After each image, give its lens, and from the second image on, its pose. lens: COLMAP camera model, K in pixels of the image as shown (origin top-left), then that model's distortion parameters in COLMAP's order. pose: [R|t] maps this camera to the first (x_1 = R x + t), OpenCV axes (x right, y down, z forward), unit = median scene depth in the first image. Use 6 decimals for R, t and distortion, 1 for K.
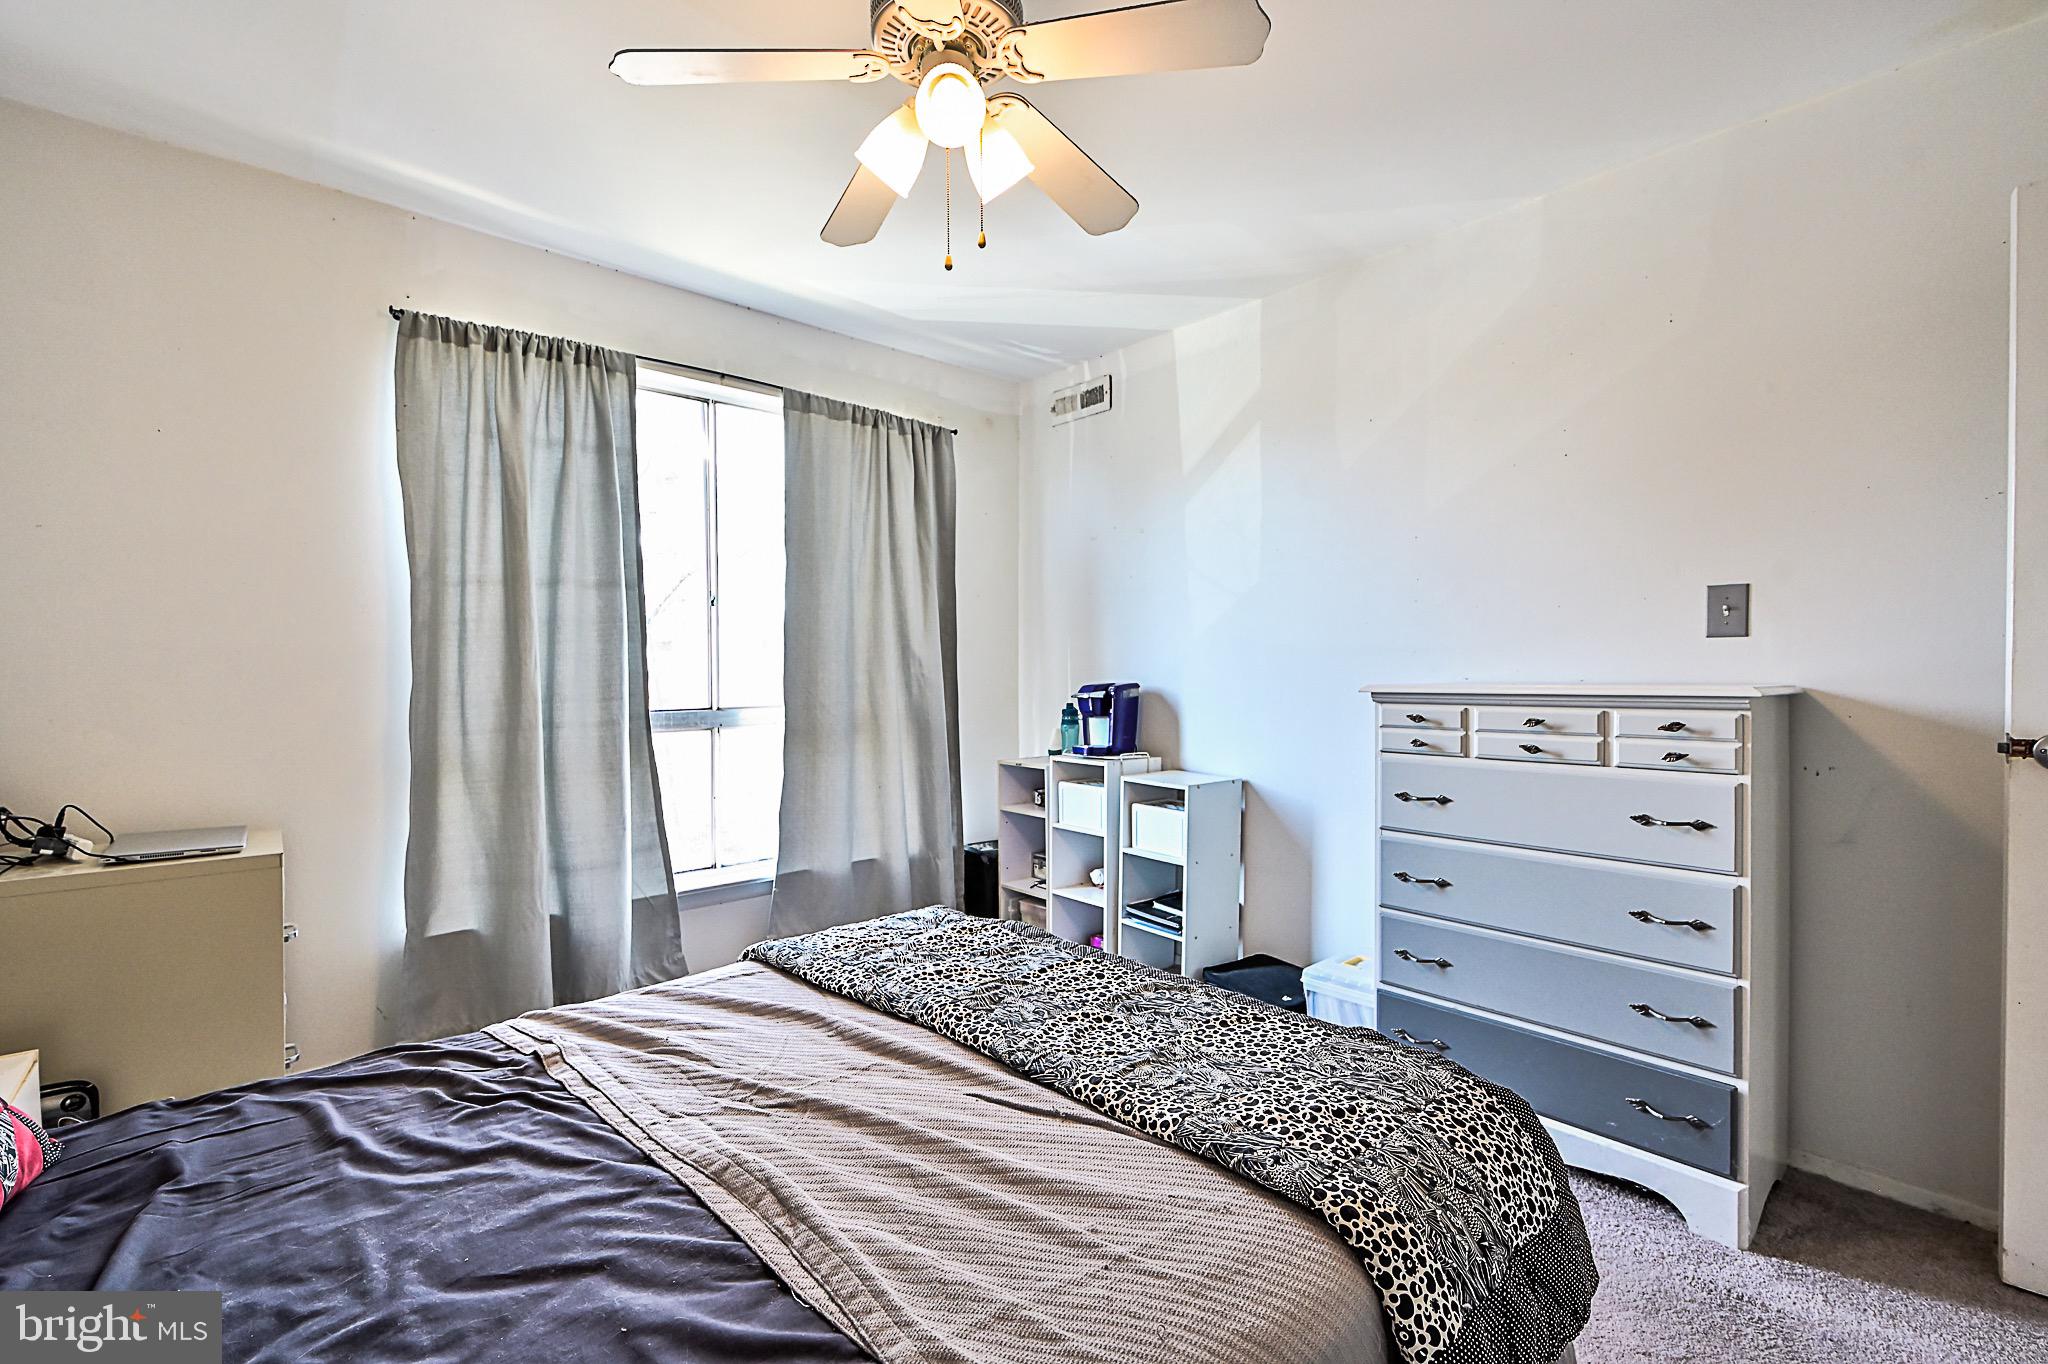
lens RADIAL K [[882.5, 0, 1019.2], [0, 882.5, 676.0], [0, 0, 1]] dist [-0.002819, -0.000478]
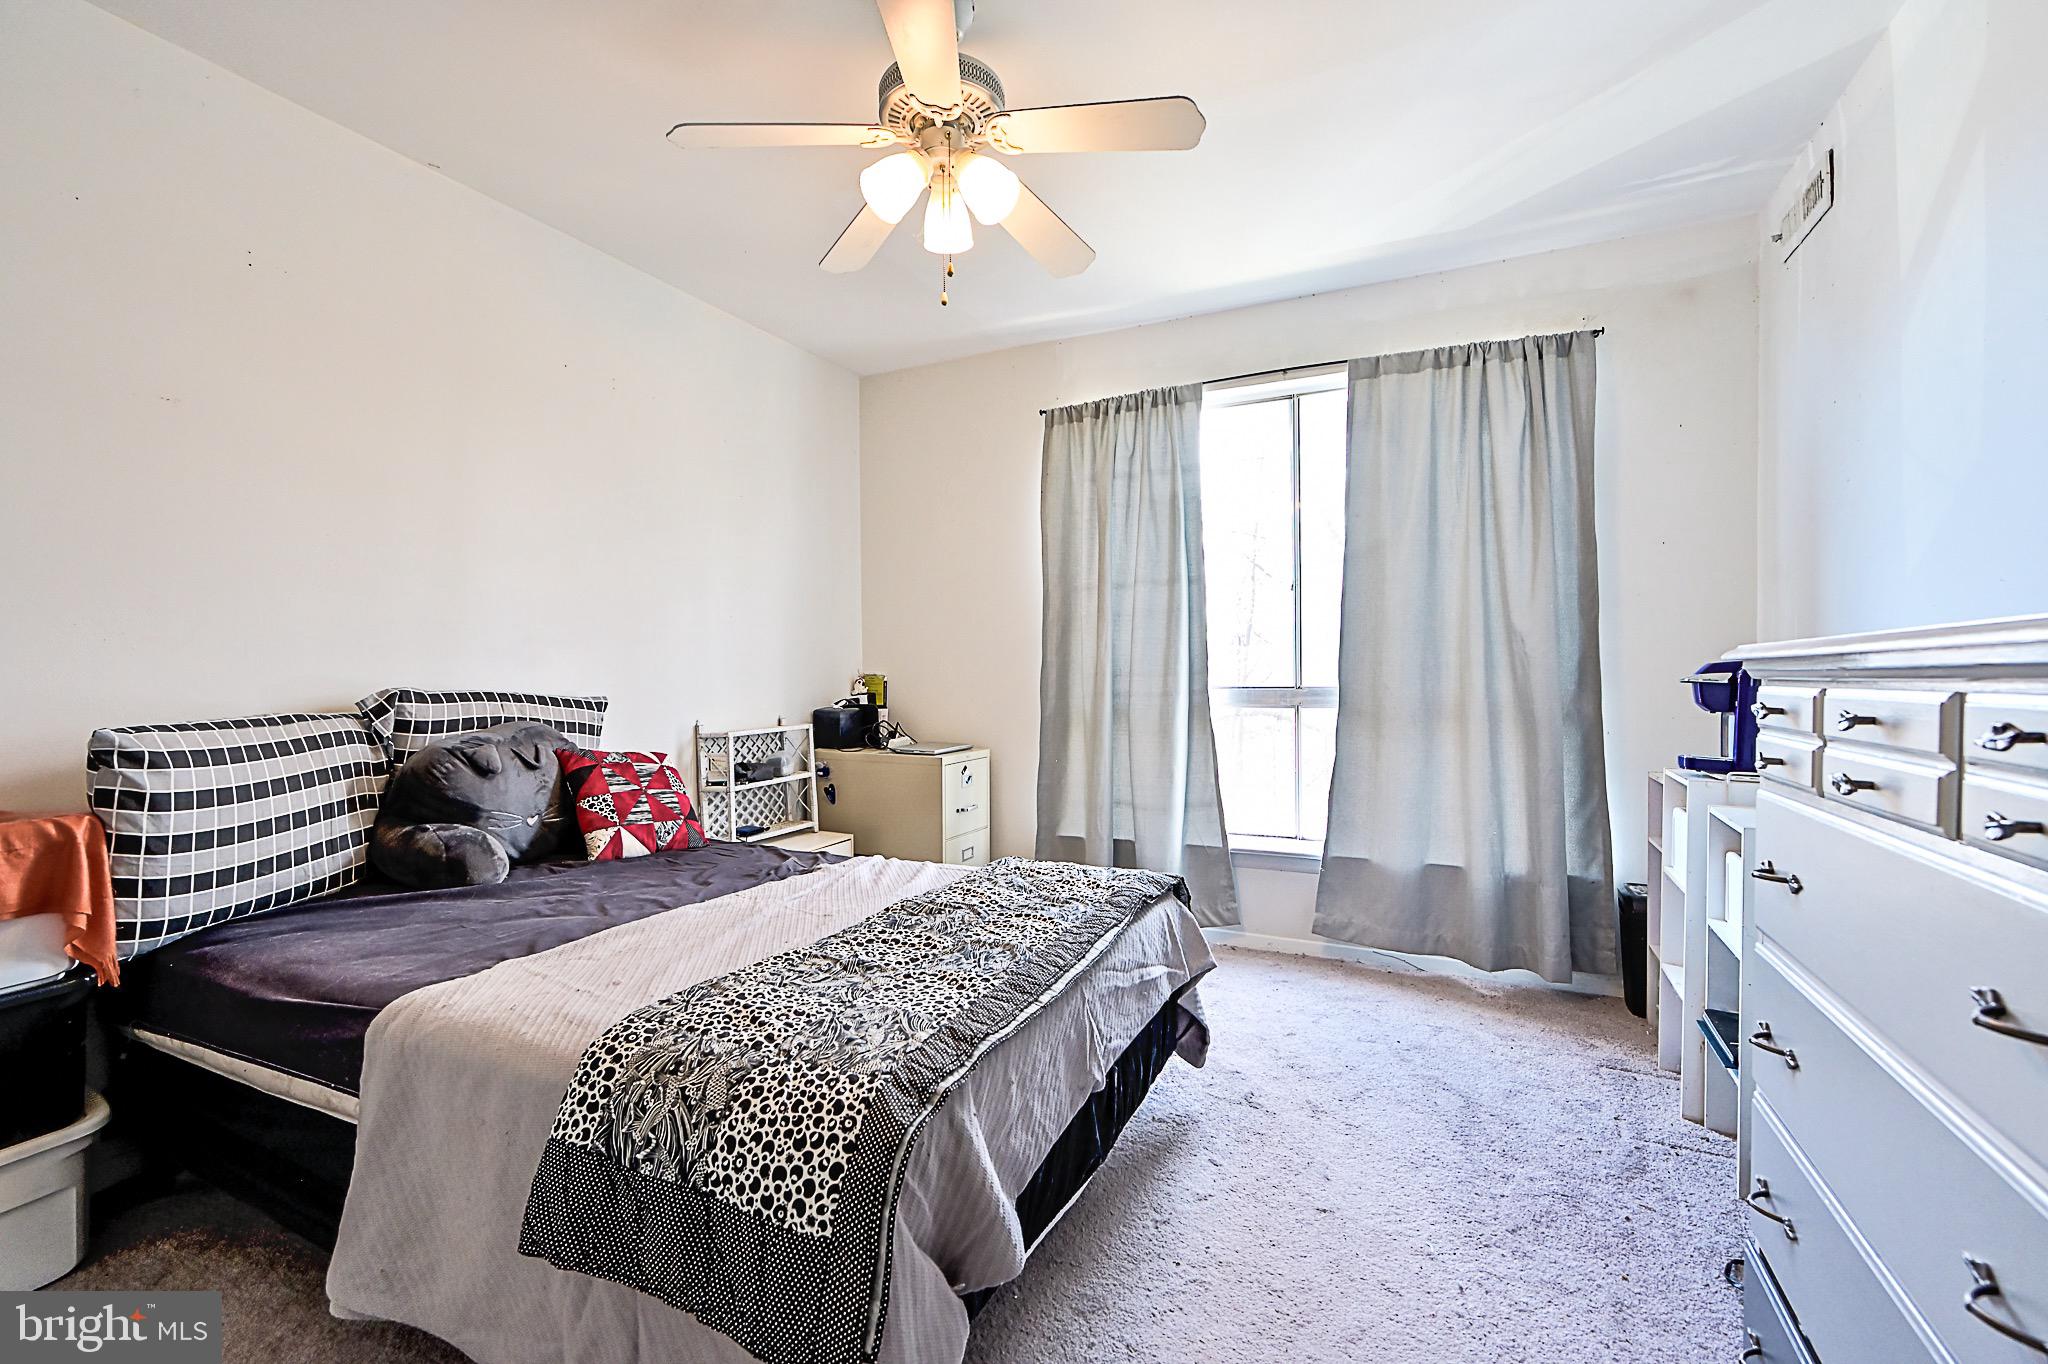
lens RADIAL K [[882.5, 0, 1019.2], [0, 882.5, 676.0], [0, 0, 1]] dist [-0.002819, -0.000478]
pose [[0.387140, 0.005939, -0.922002, 0.601110], [-0.005771, 0.999975, 0.004019, 0.024958], [0.922003, 0.003765, 0.387165, 0.350734]]
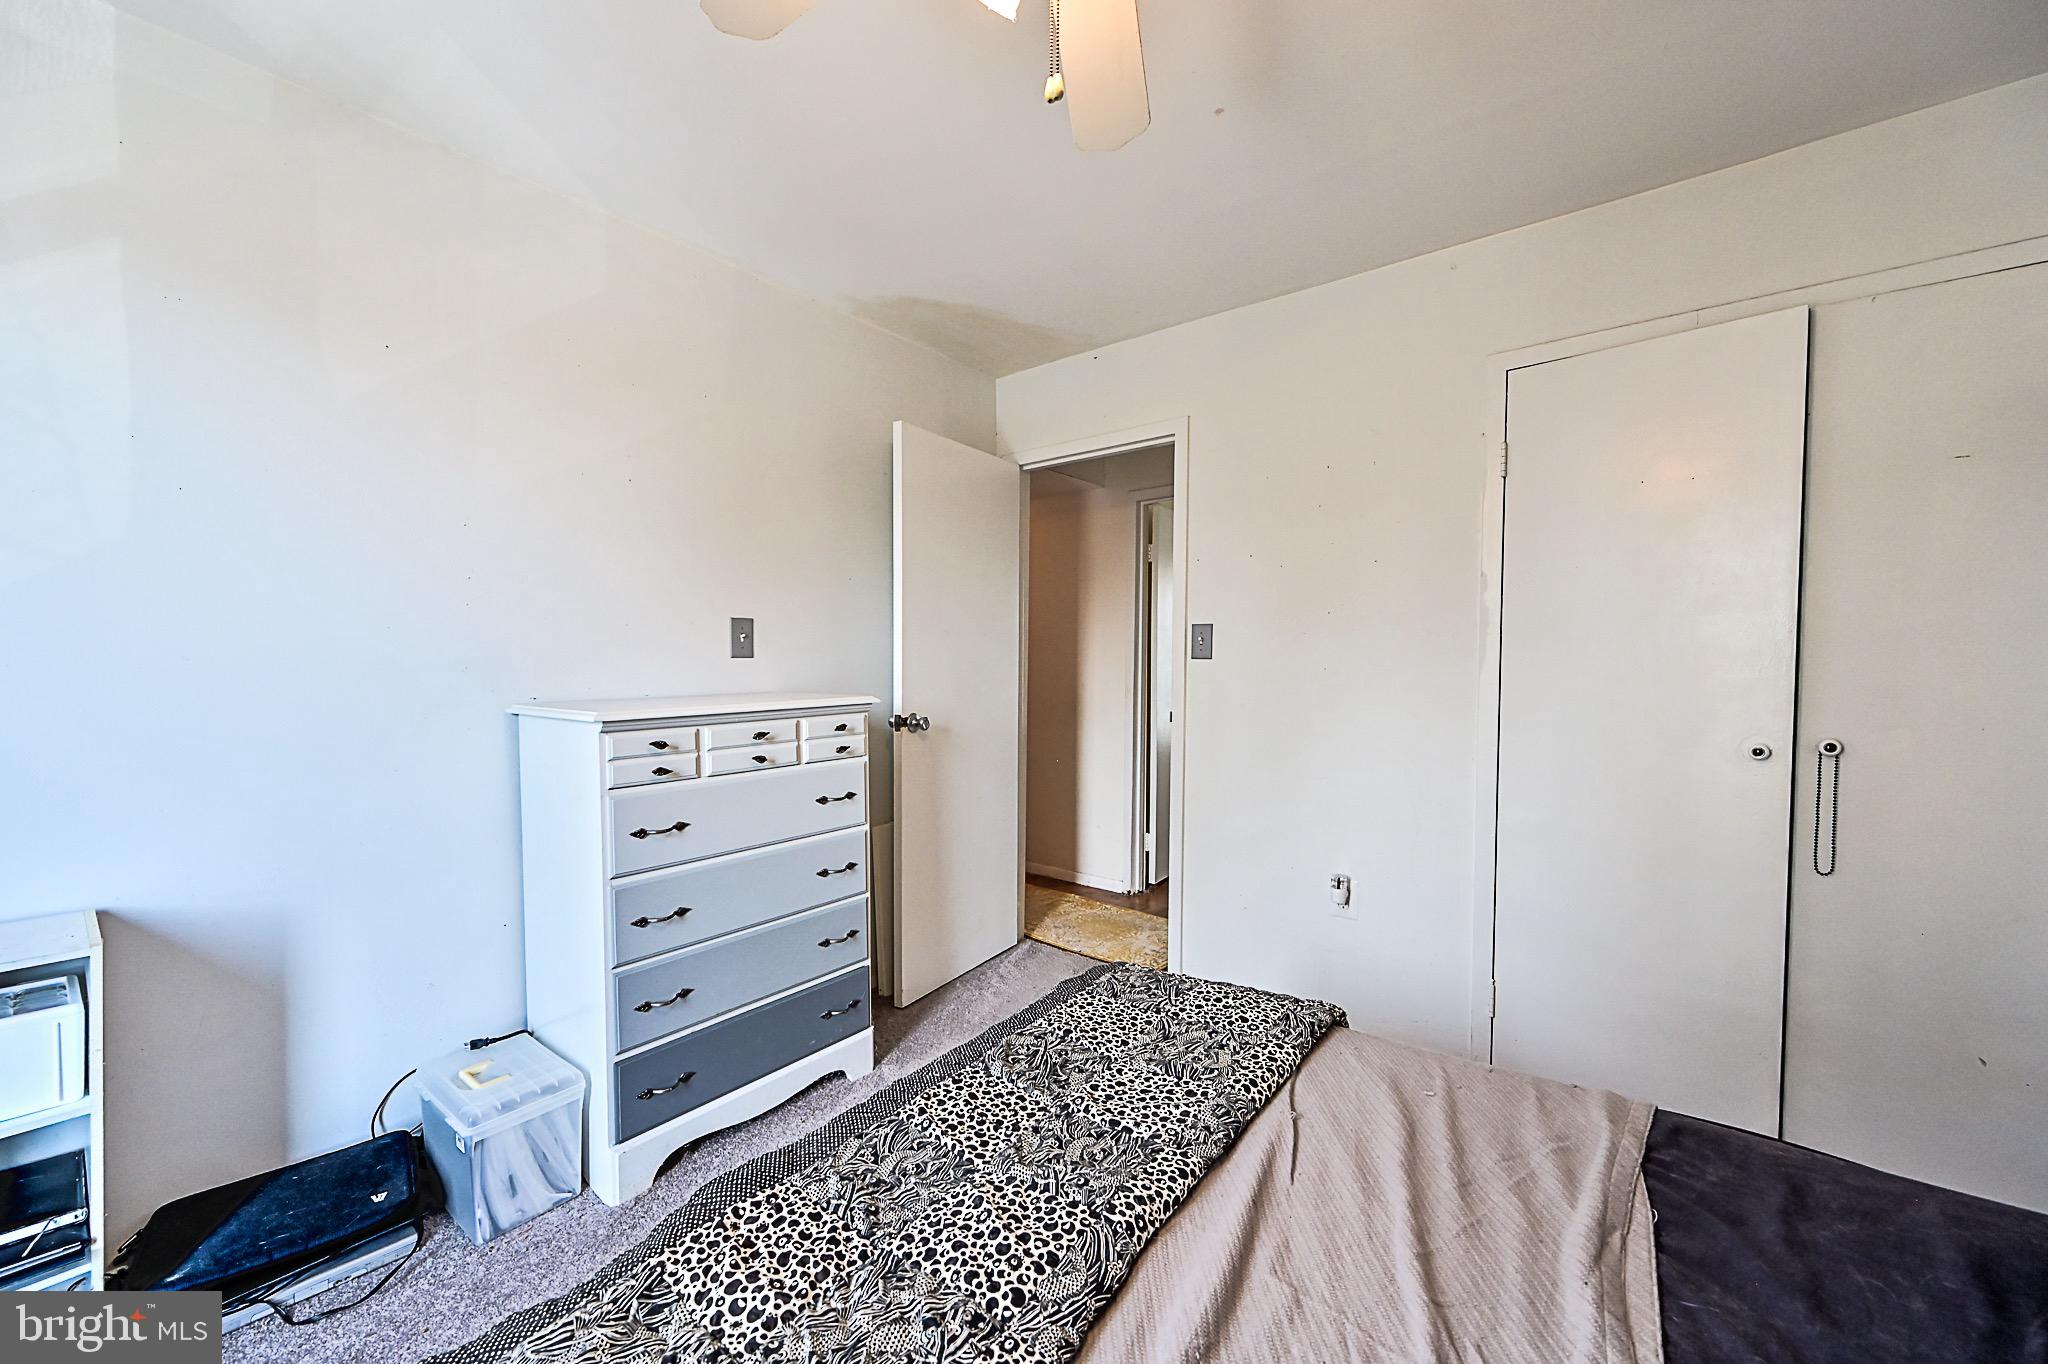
lens RADIAL K [[811.1, 0, 1030.4], [0, 811.1, 683.7], [0, 0, 1]] dist [0.009655, 0.000064]
pose [[-0.167568, -0.031433, 0.985359, -0.371634], [0.007677, 0.999420, 0.033187, -0.034146], [-0.985831, 0.013126, -0.167230, 0.622474]]
